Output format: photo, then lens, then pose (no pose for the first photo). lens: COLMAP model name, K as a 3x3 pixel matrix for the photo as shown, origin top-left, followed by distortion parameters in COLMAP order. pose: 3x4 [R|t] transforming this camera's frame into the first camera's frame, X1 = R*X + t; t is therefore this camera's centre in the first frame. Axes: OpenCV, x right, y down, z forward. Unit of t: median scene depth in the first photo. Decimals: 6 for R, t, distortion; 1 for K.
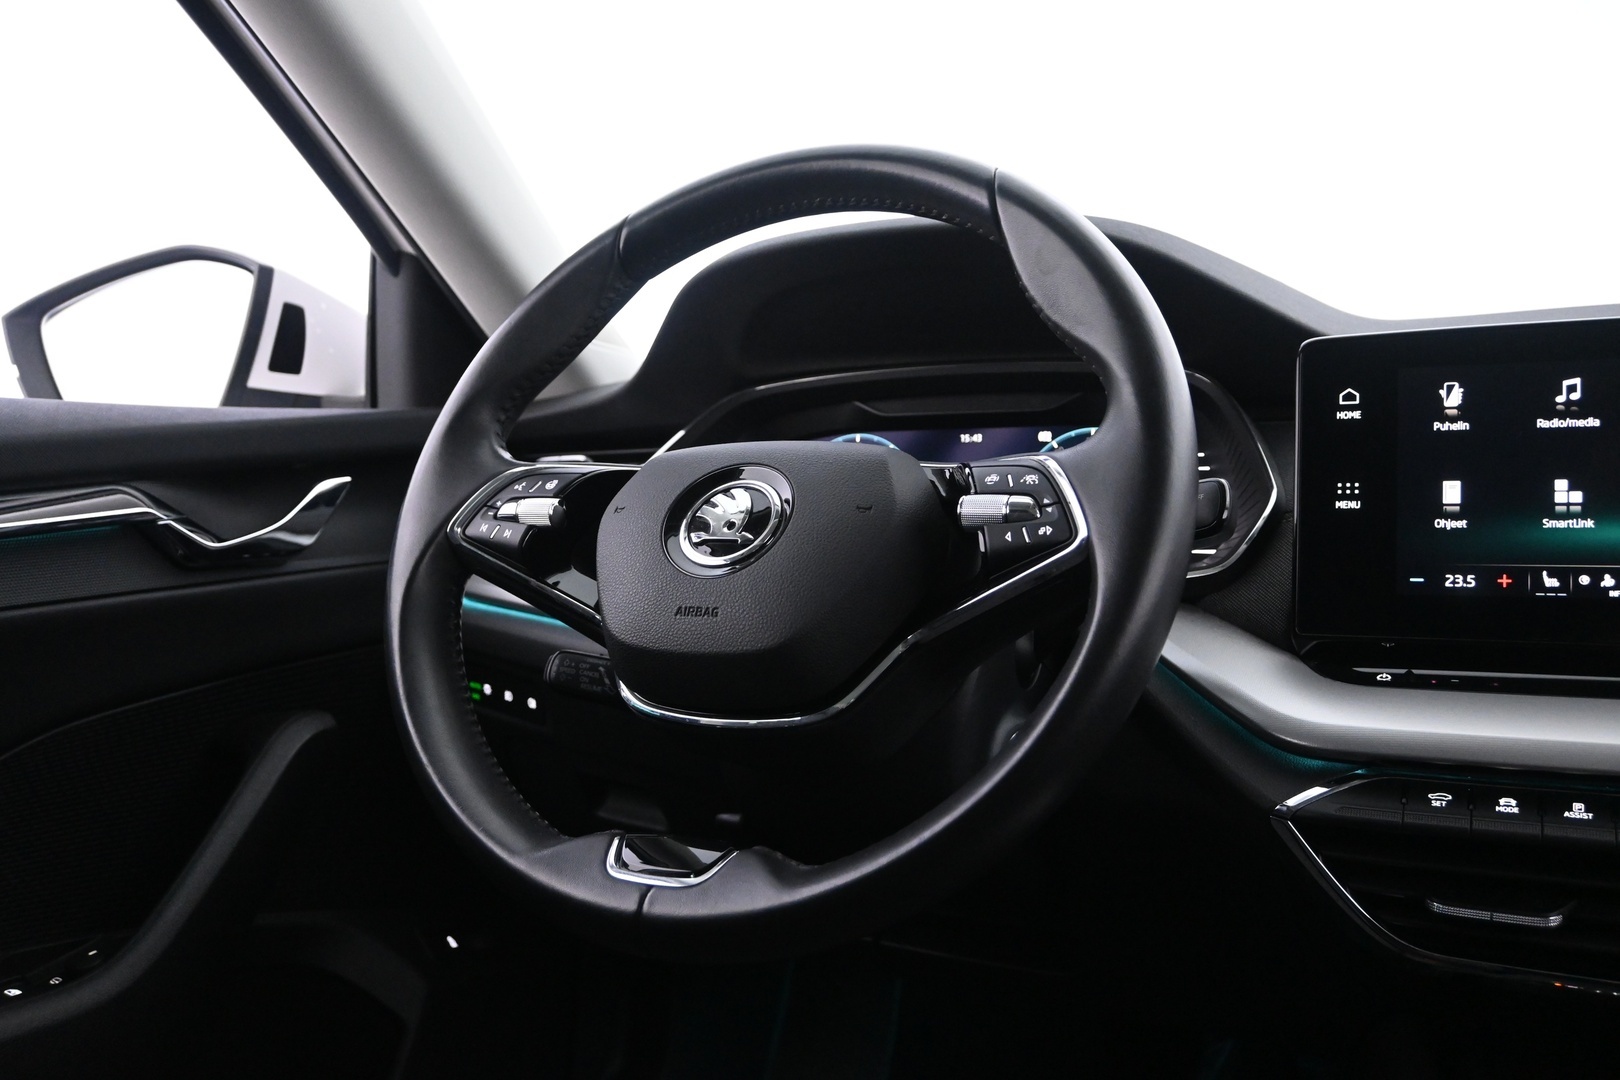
lens RADIAL K [[1405.9, 0, 810.0], [0, 1405.9, 540.0], [0, 0, 1]] dist [-0.008084, -0.004598]
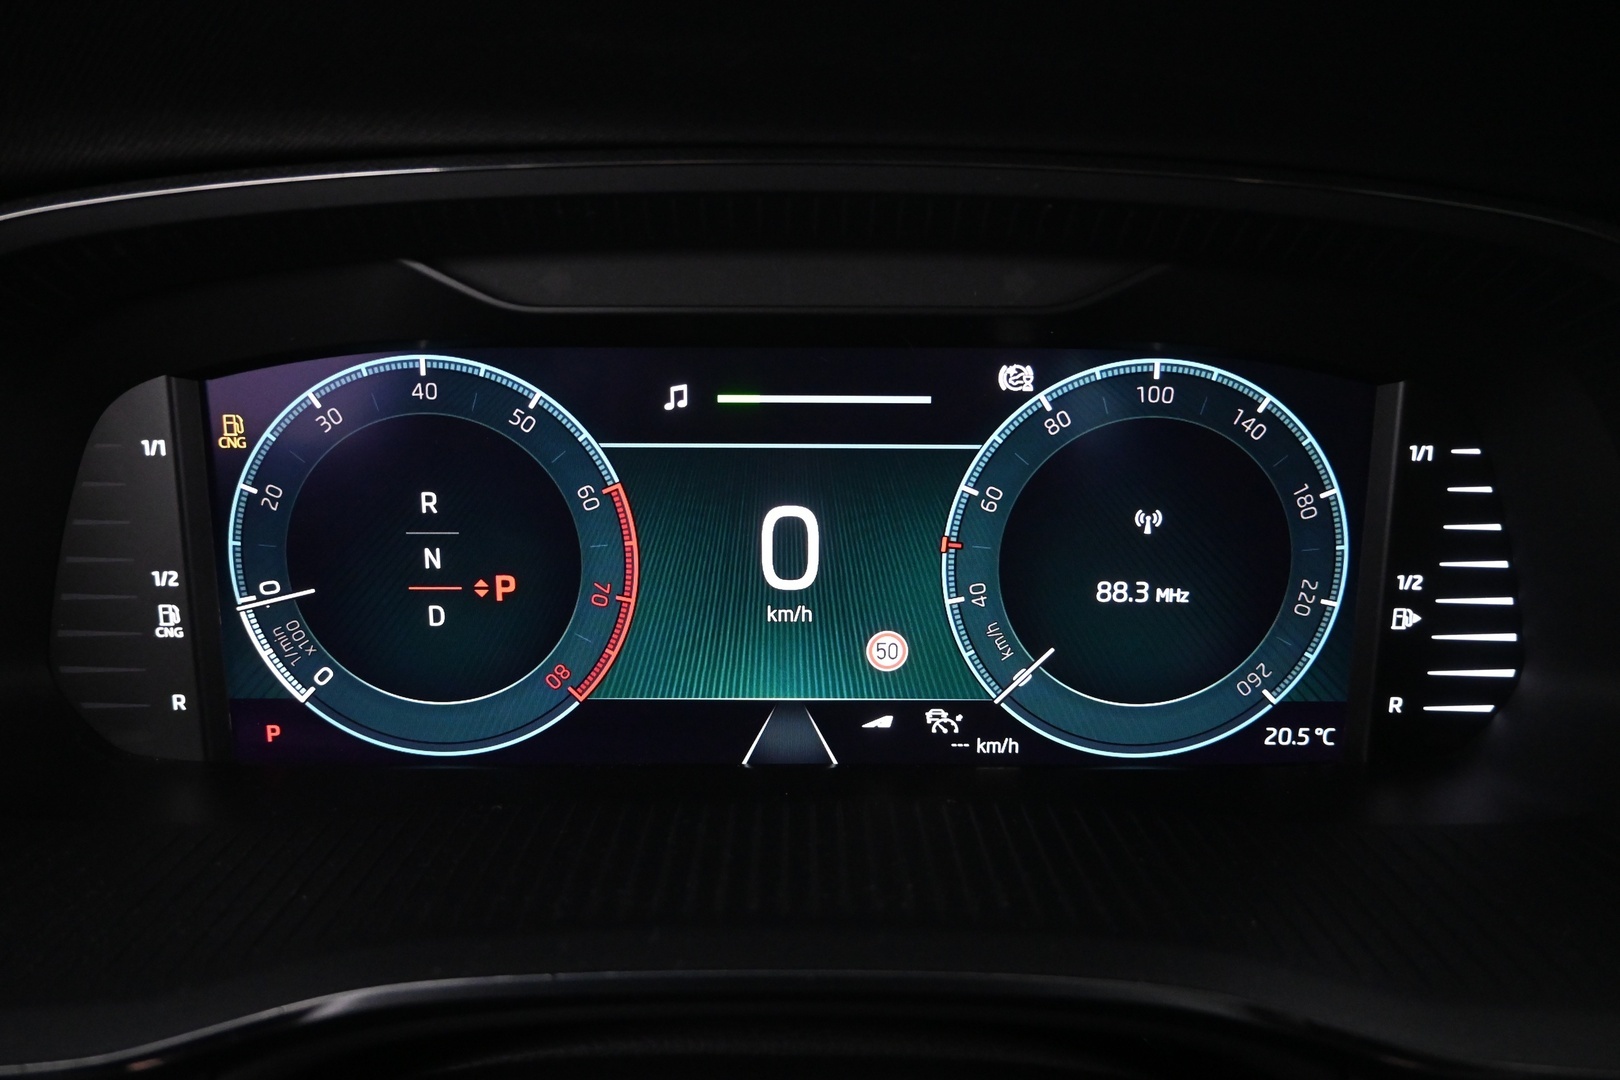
lens RADIAL K [[1112.0, 0, 810.0], [0, 1112.0, 540.0], [0, 0, 1]] dist [-0.002369, -0.000101]
pose [[0.893560, -0.139537, 0.426709, -0.001383], [0.000238, 0.950618, 0.310362, -0.161556], [-0.448944, -0.277226, 0.849468, 1.039578]]
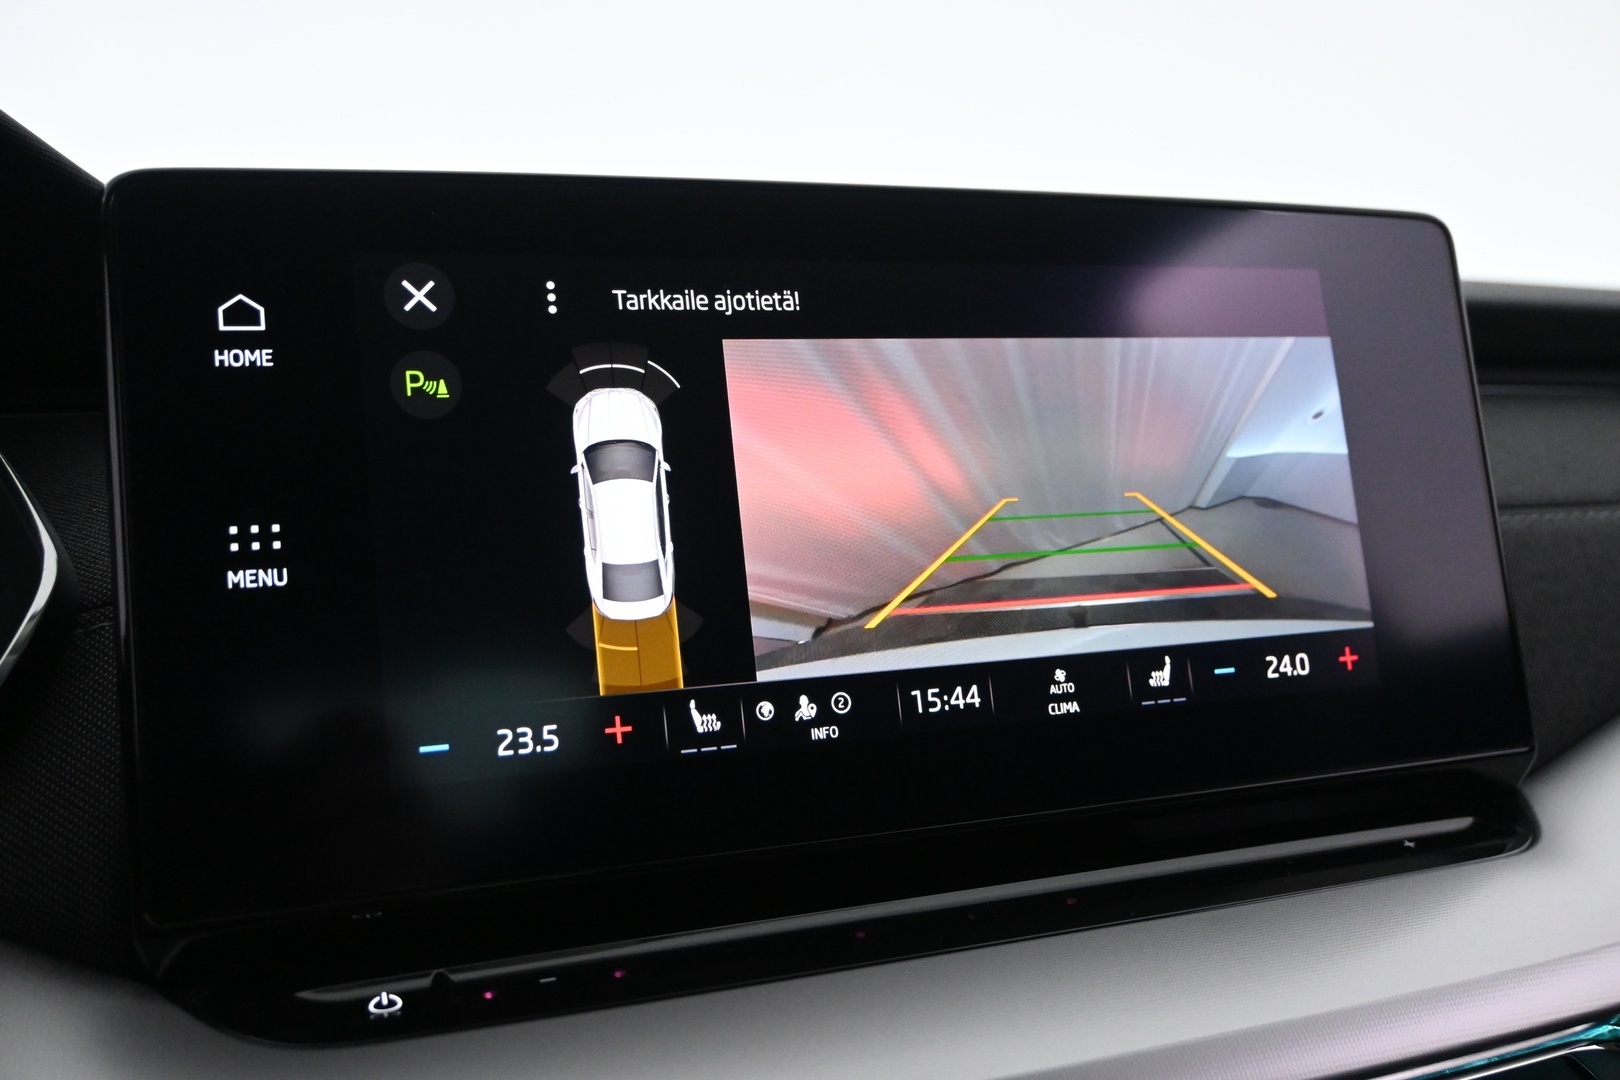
lens RADIAL K [[1541.2, 0, 810.0], [0, 1541.2, 540.0], [0, 0, 1]] dist [-0.004742, 0.008283]
pose [[0.673405, -0.020642, 0.738985, 0.171630], [0.075996, 0.996247, -0.041424, -0.006139], [-0.735357, 0.084055, 0.672447, 0.611348]]
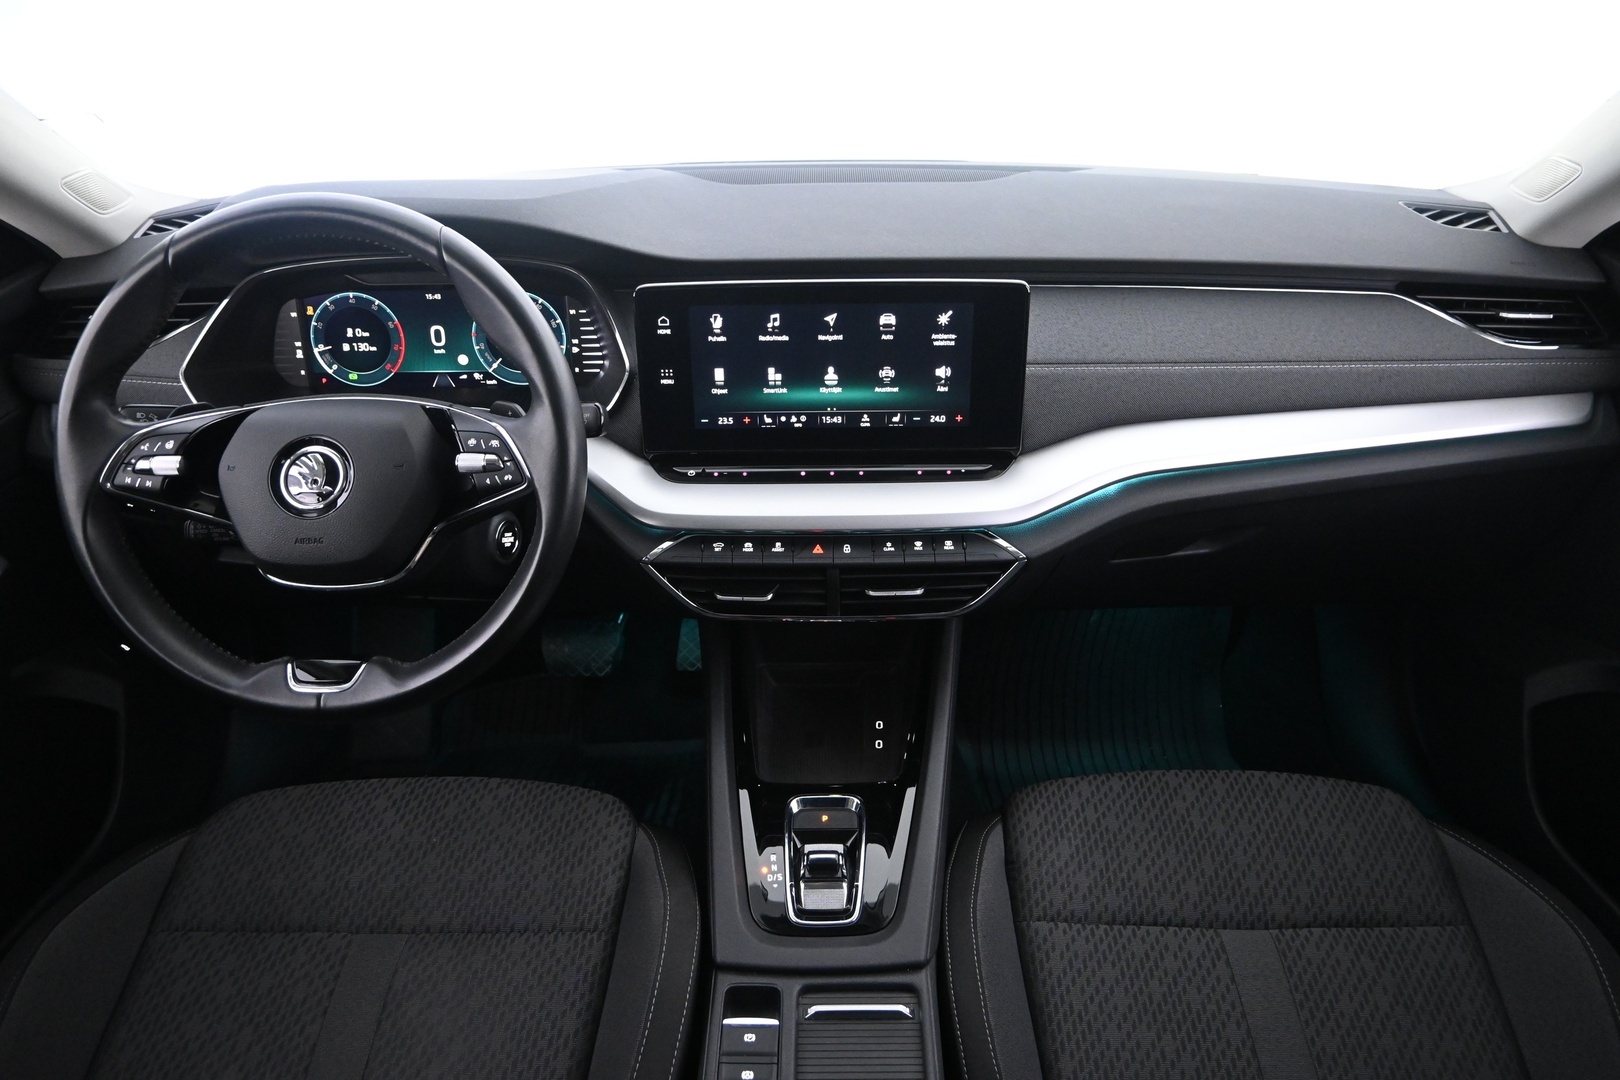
lens RADIAL K [[1112.0, 0, 810.0], [0, 1112.0, 540.0], [0, 0, 1]] dist [-0.002369, -0.000101]
pose [[0.899981, -0.211715, 0.381065, -0.042844], [0.018783, 0.892166, 0.451316, -0.505911], [-0.435524, -0.399018, 0.806910, -0.331979]]
